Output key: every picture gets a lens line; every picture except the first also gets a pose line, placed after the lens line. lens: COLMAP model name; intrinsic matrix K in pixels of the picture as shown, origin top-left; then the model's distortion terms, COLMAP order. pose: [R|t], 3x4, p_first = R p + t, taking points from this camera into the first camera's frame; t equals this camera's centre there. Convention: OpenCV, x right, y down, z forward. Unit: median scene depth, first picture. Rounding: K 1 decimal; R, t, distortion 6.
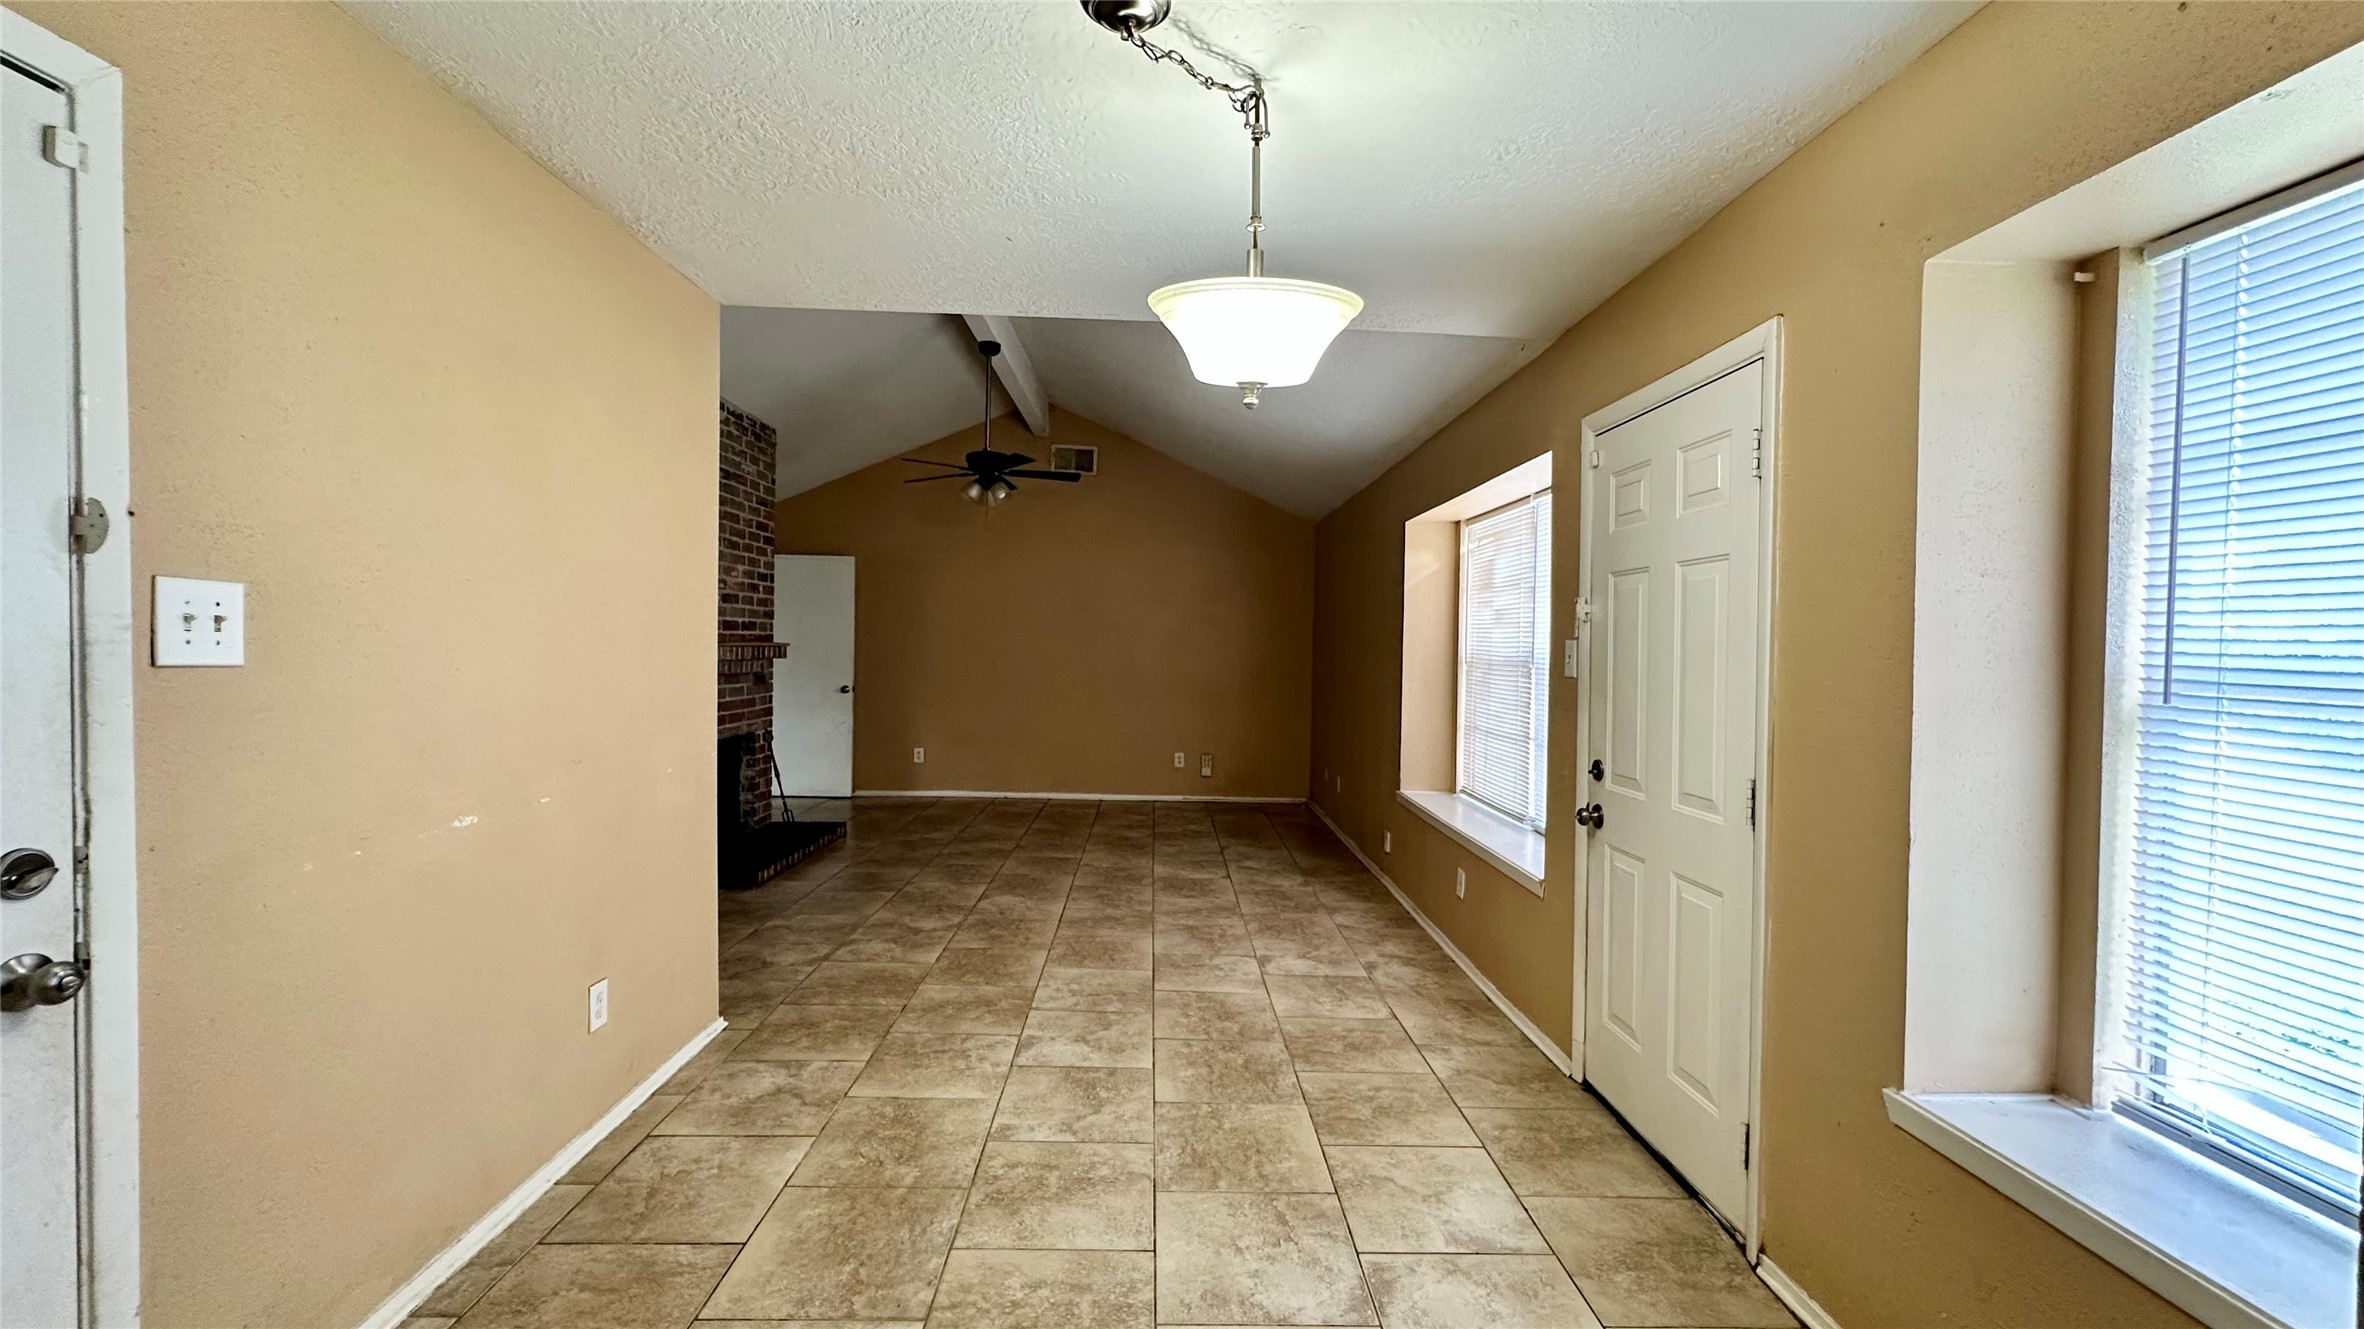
lens RADIAL K [[942.4, 0, 1183.1], [0, 942.4, 665.8], [0, 0, 1]] dist [-0.000558, 0.000448]
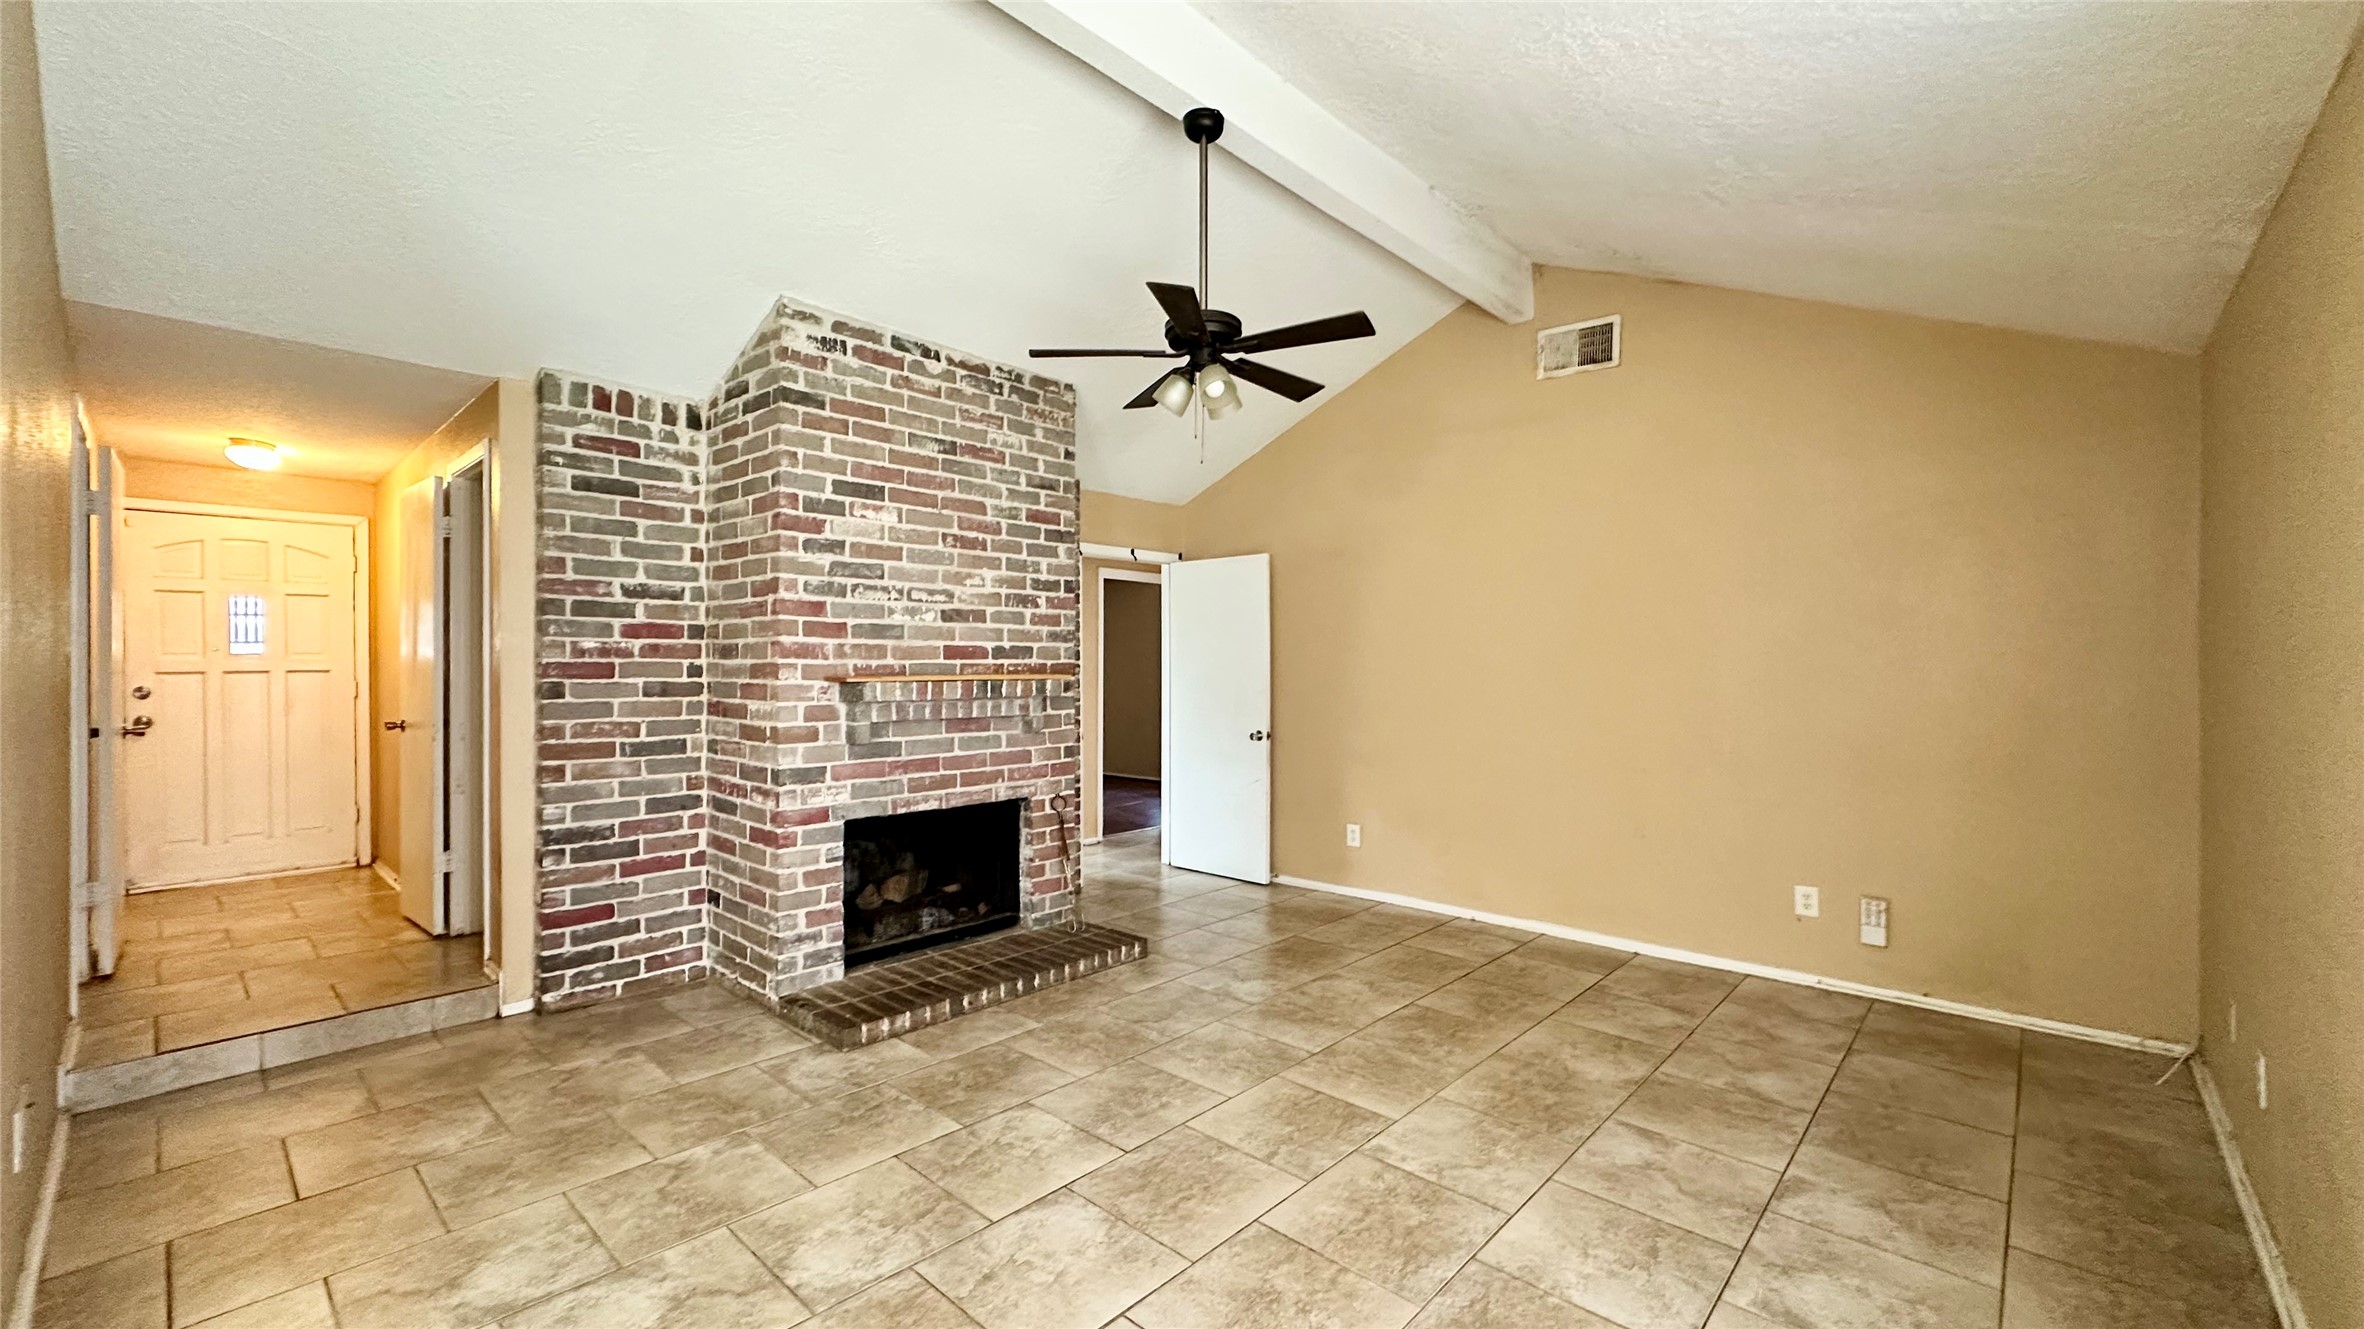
lens RADIAL K [[942.4, 0, 1183.1], [0, 942.4, 665.8], [0, 0, 1]] dist [-0.000558, 0.000448]
pose [[0.715091, -0.020187, -0.698740, 0.227683], [0.000121, 0.999586, -0.028755, -0.016986], [0.699032, 0.020477, 0.714797, 0.882074]]
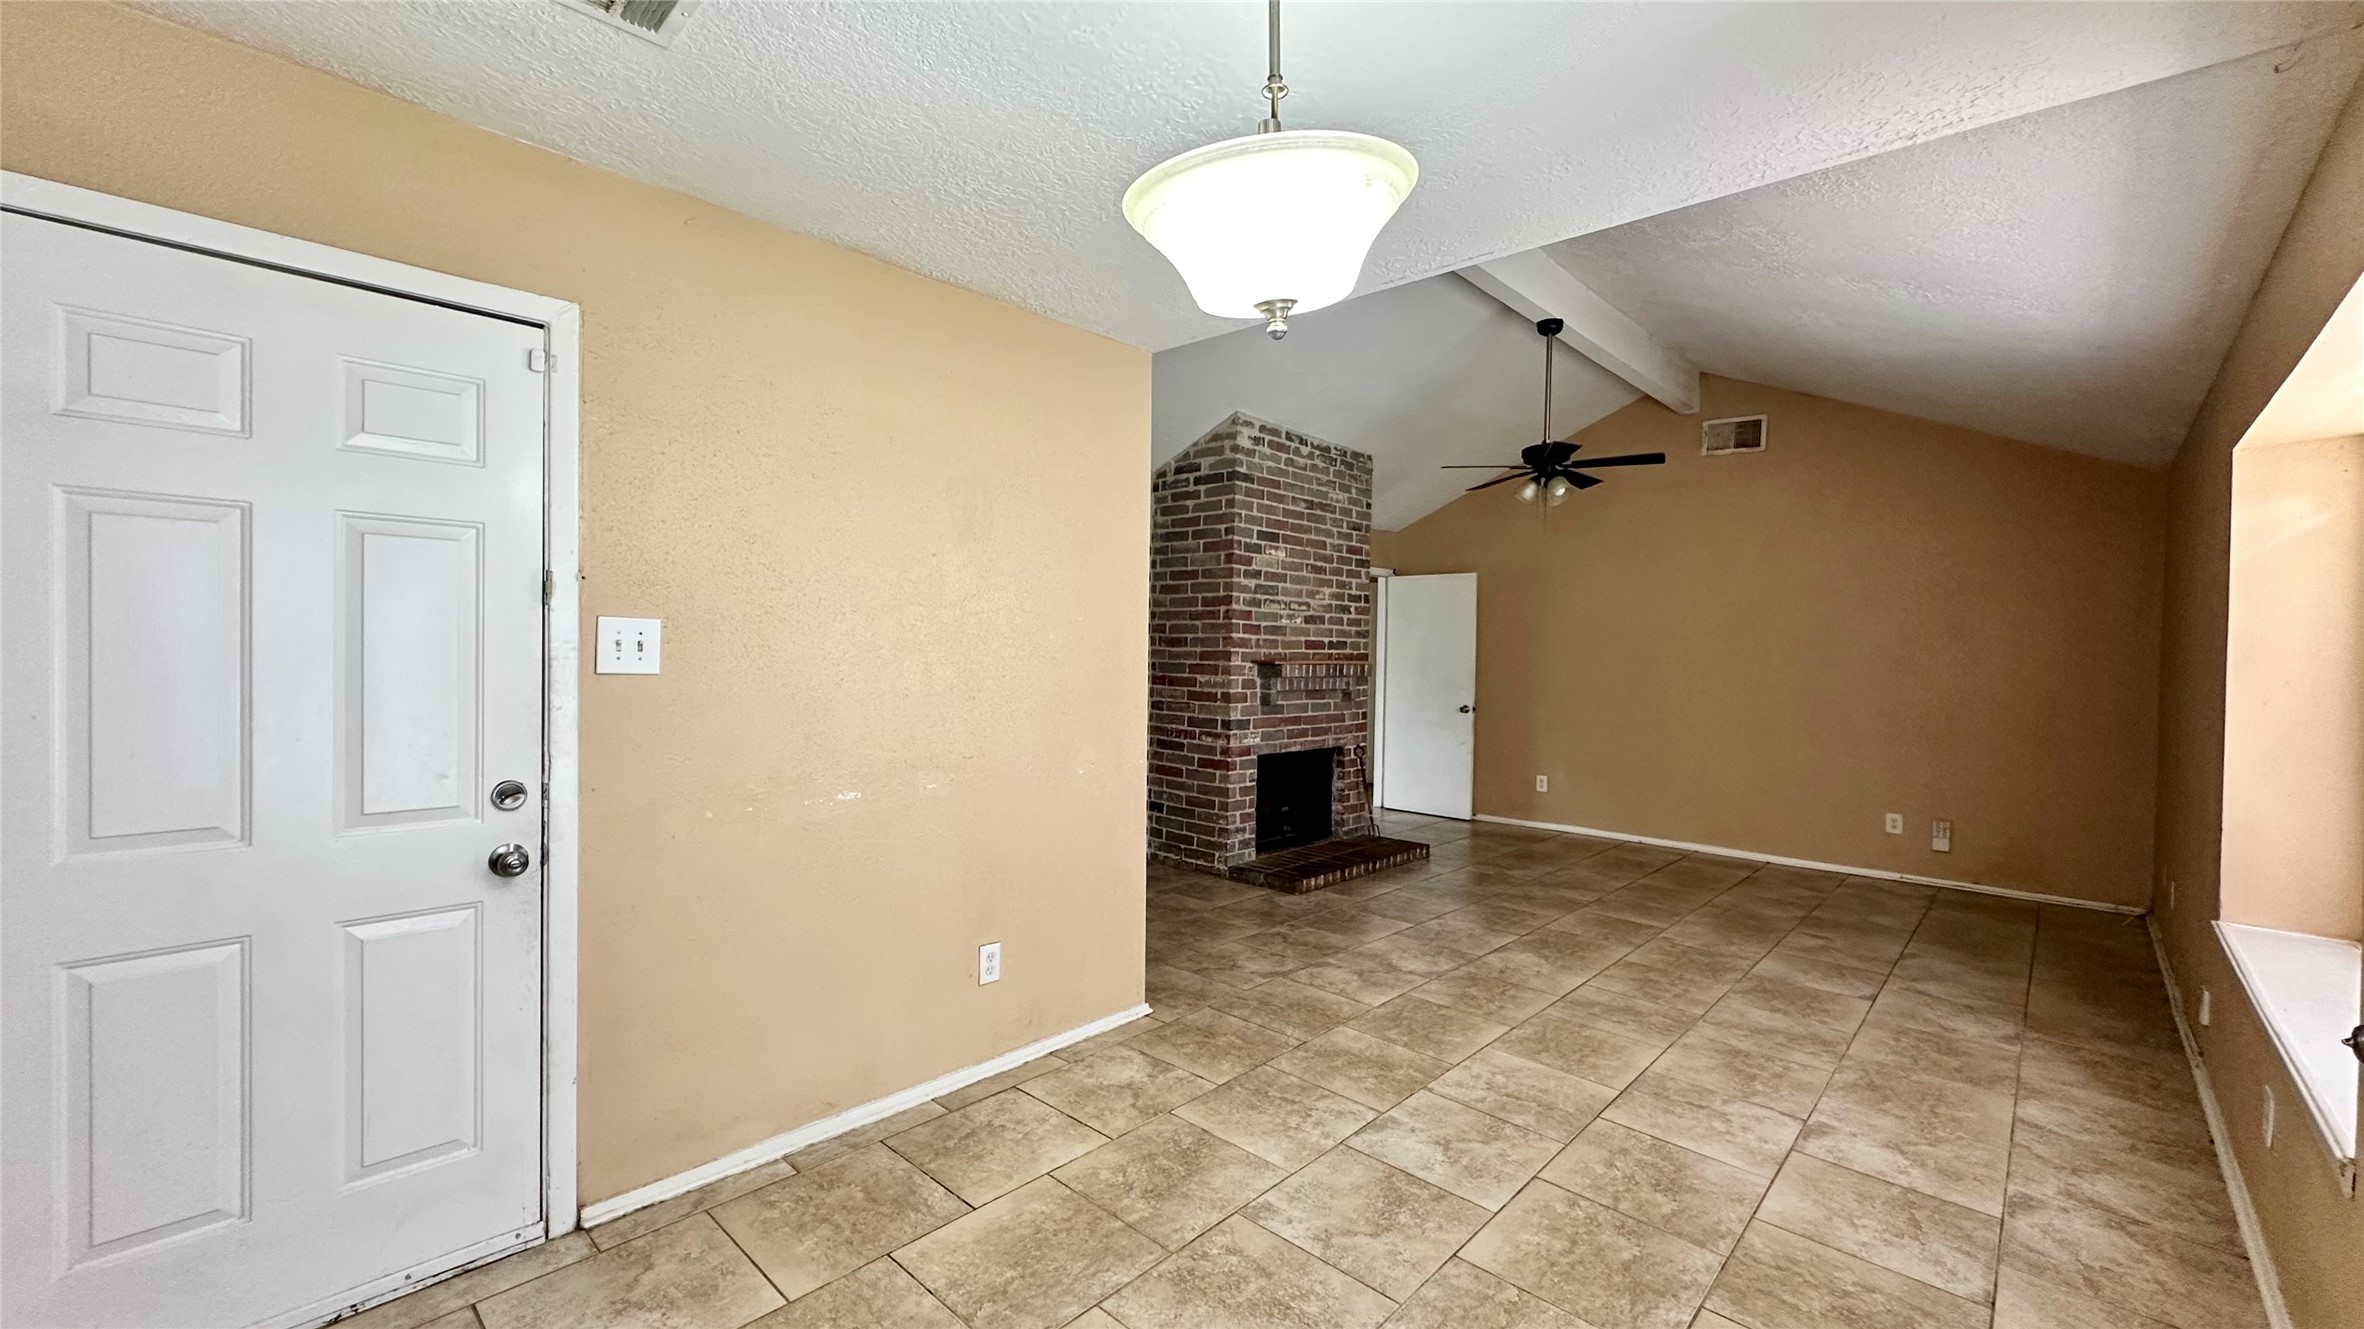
lens RADIAL K [[942.4, 0, 1183.1], [0, 942.4, 665.8], [0, 0, 1]] dist [-0.000558, 0.000448]
pose [[0.707483, 0.003573, -0.706722, 0.253093], [-0.018303, 0.999744, -0.013269, -0.003375], [0.706494, 0.022323, 0.707367, 0.204591]]
